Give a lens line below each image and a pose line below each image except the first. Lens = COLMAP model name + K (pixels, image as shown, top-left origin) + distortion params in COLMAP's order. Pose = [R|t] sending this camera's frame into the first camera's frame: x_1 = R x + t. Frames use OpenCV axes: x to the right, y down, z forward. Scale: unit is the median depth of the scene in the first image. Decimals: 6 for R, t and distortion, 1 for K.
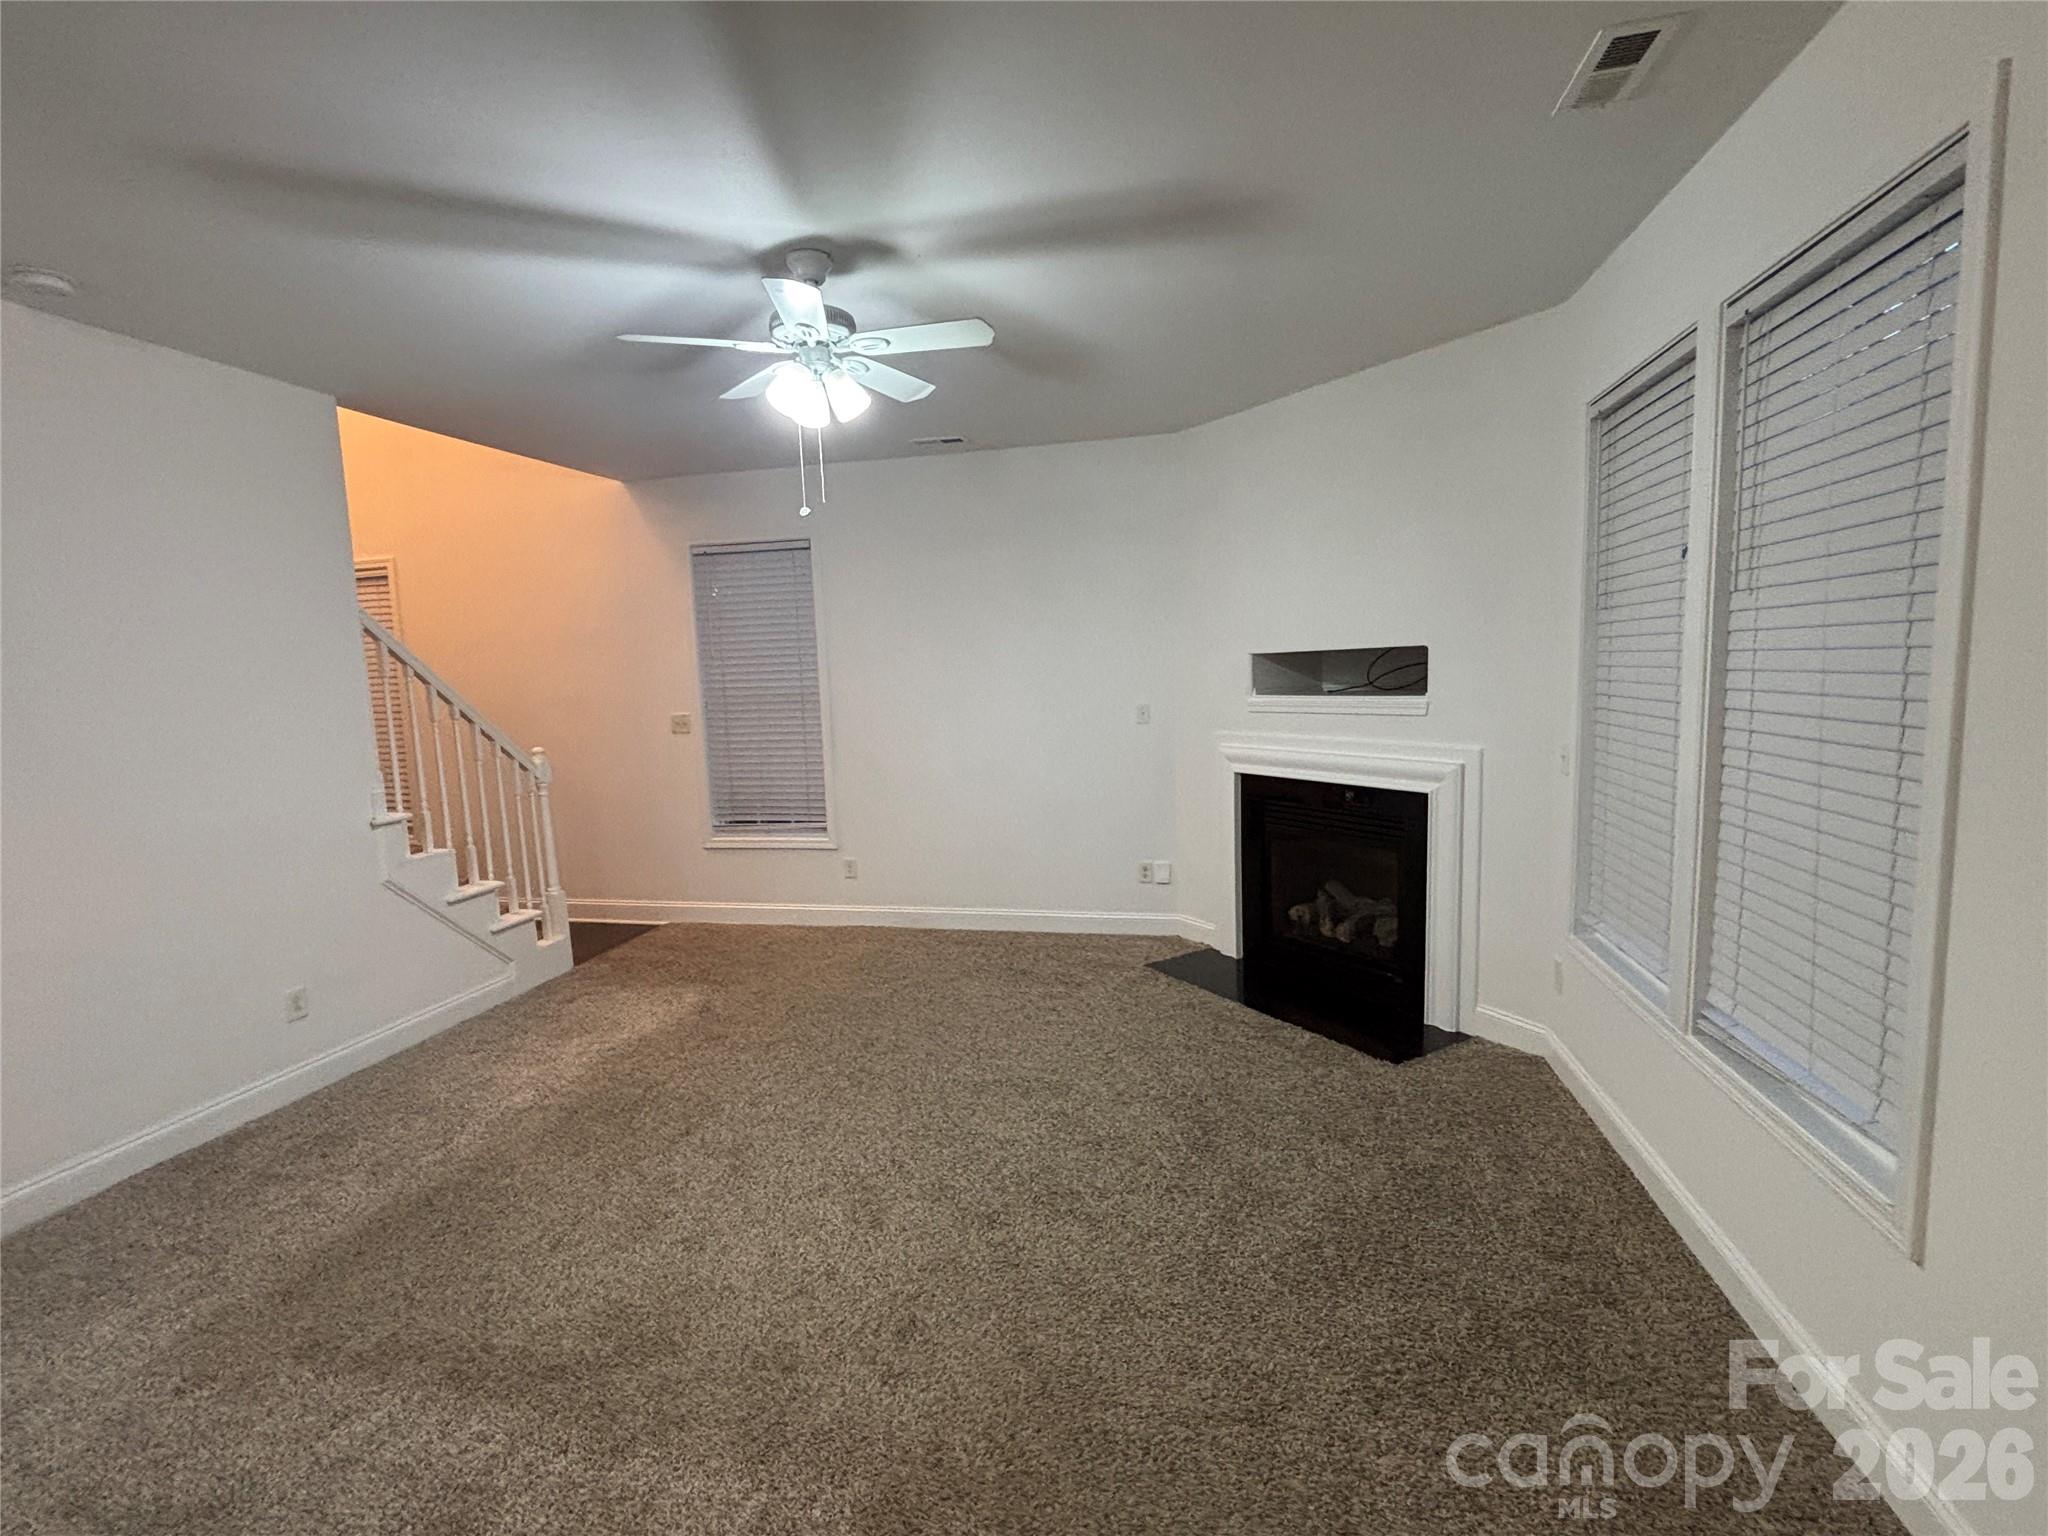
lens RADIAL K [[950.0, 0, 1020.1], [0, 950.0, 770.6], [0, 0, 1]] dist [-0.003456, 0.003012]
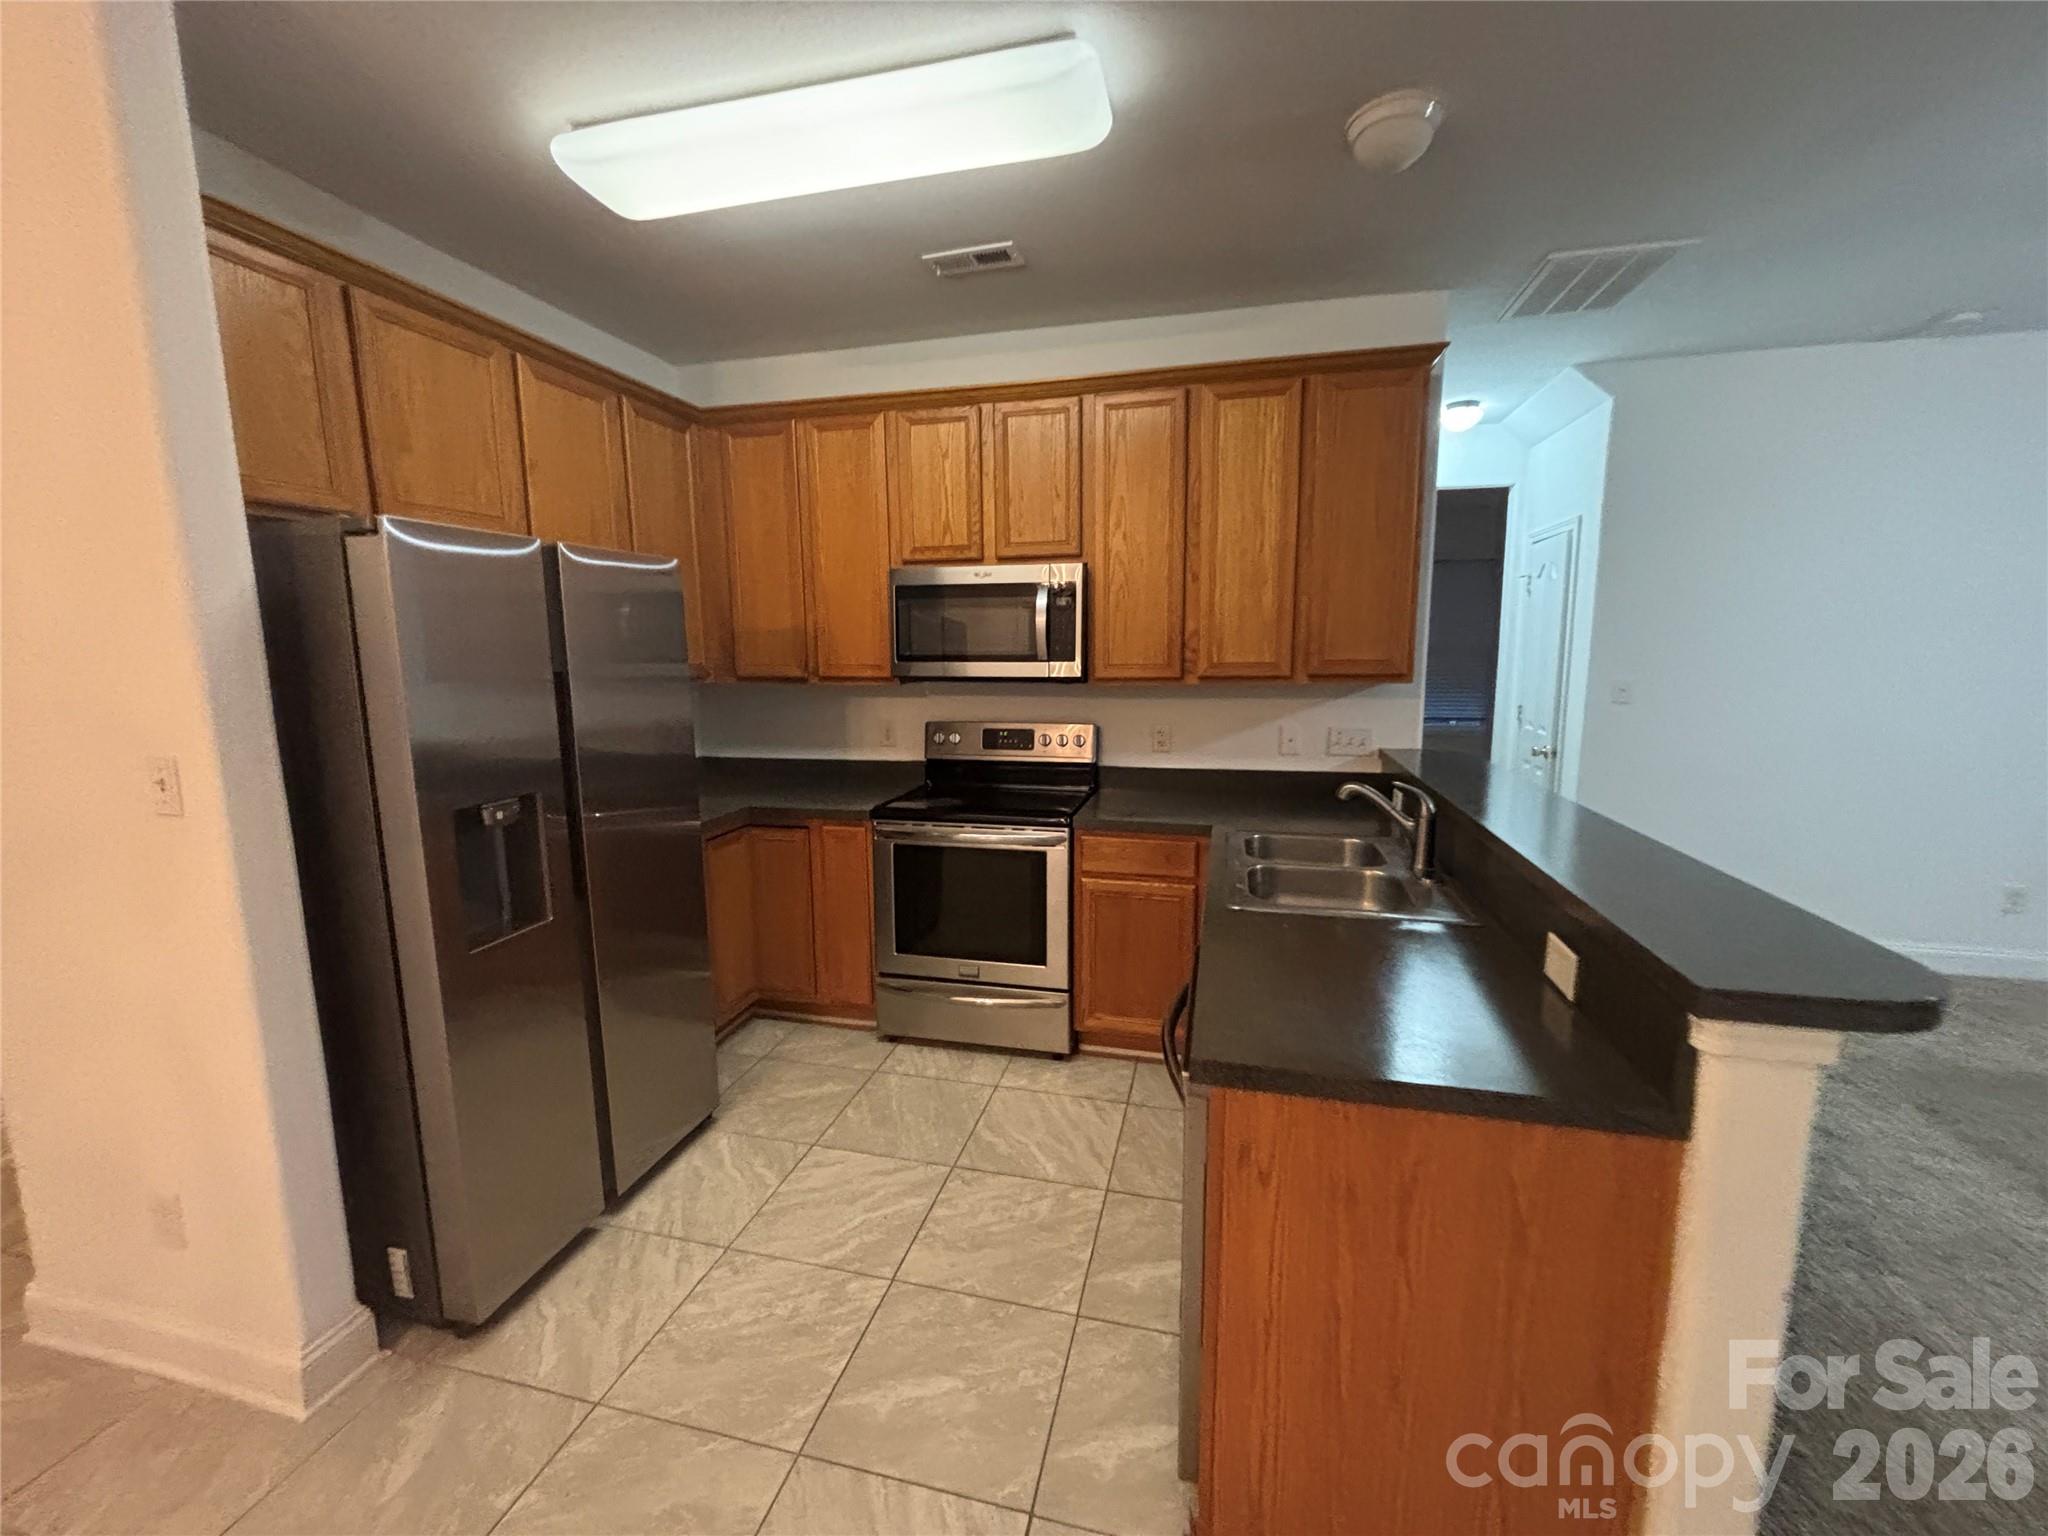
lens RADIAL K [[828.3, 0, 1026.9], [0, 828.3, 772.4], [0, 0, 1]] dist [-0.002352, 0.001124]
pose [[-0.019257, 0.188906, -0.981806, 0.266982], [-0.099746, 0.976726, 0.189885, 0.033319], [0.994827, 0.101588, 0.000034, -0.256545]]
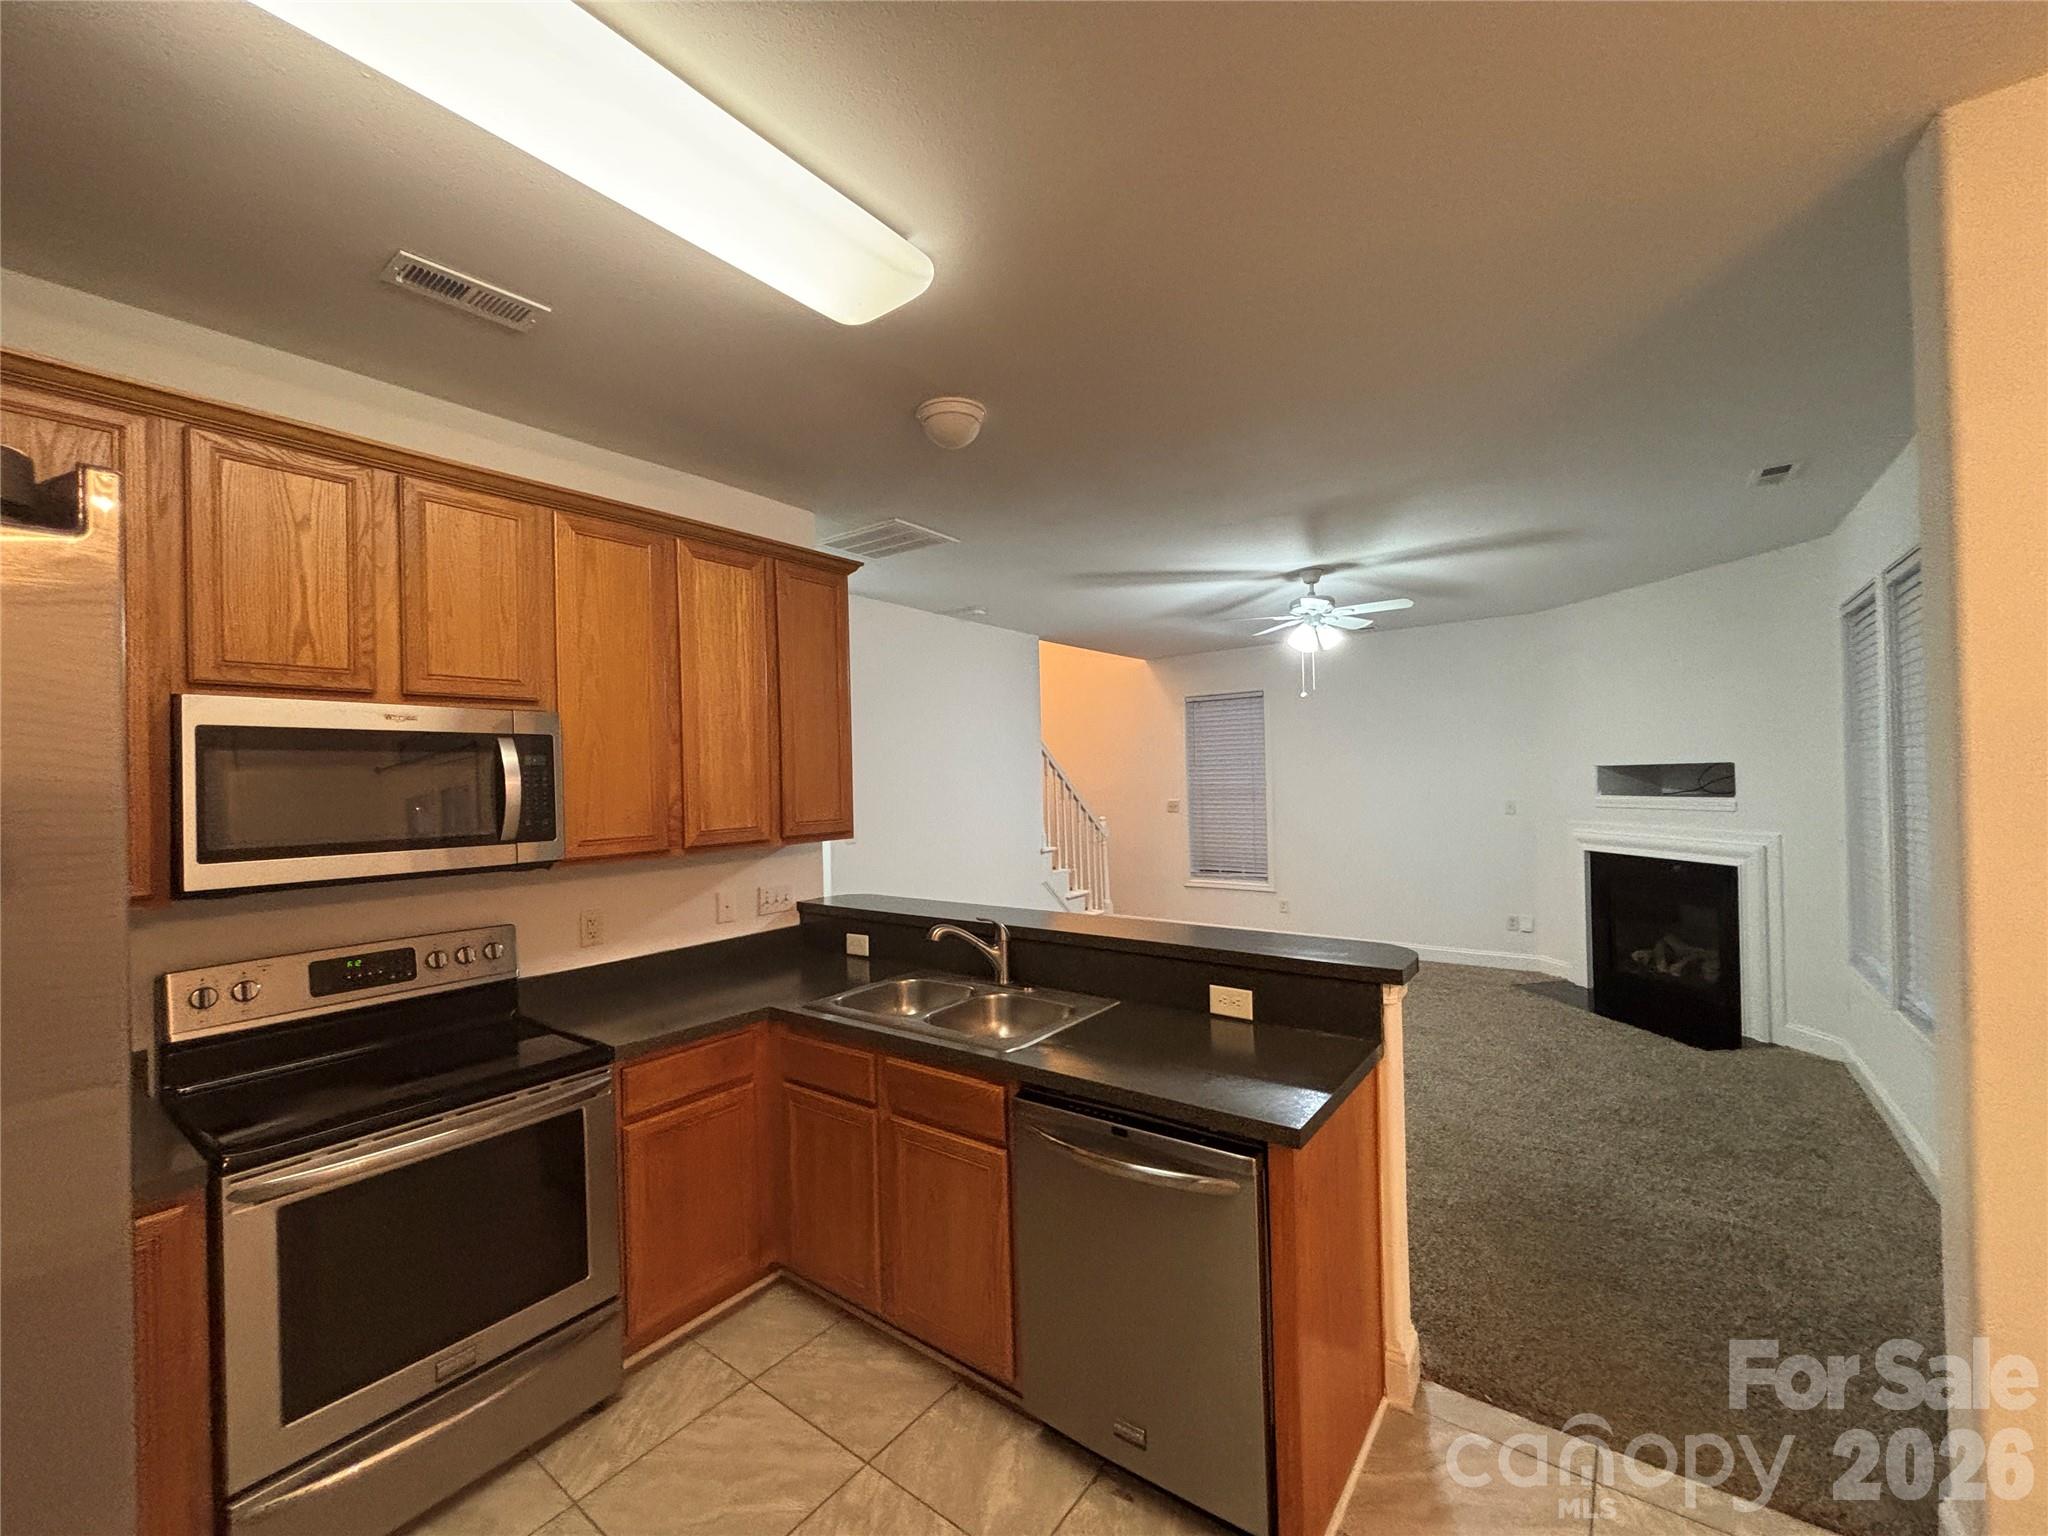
lens RADIAL K [[828.3, 0, 1019.9], [0, 828.3, 773.9], [0, 0, 1]] dist [-0.002352, 0.001124]
pose [[0.914300, 0.012079, -0.404858, -0.067786], [-0.053132, 0.994495, -0.090318, 0.073211], [0.401538, 0.104089, 0.909908, -0.750811]]
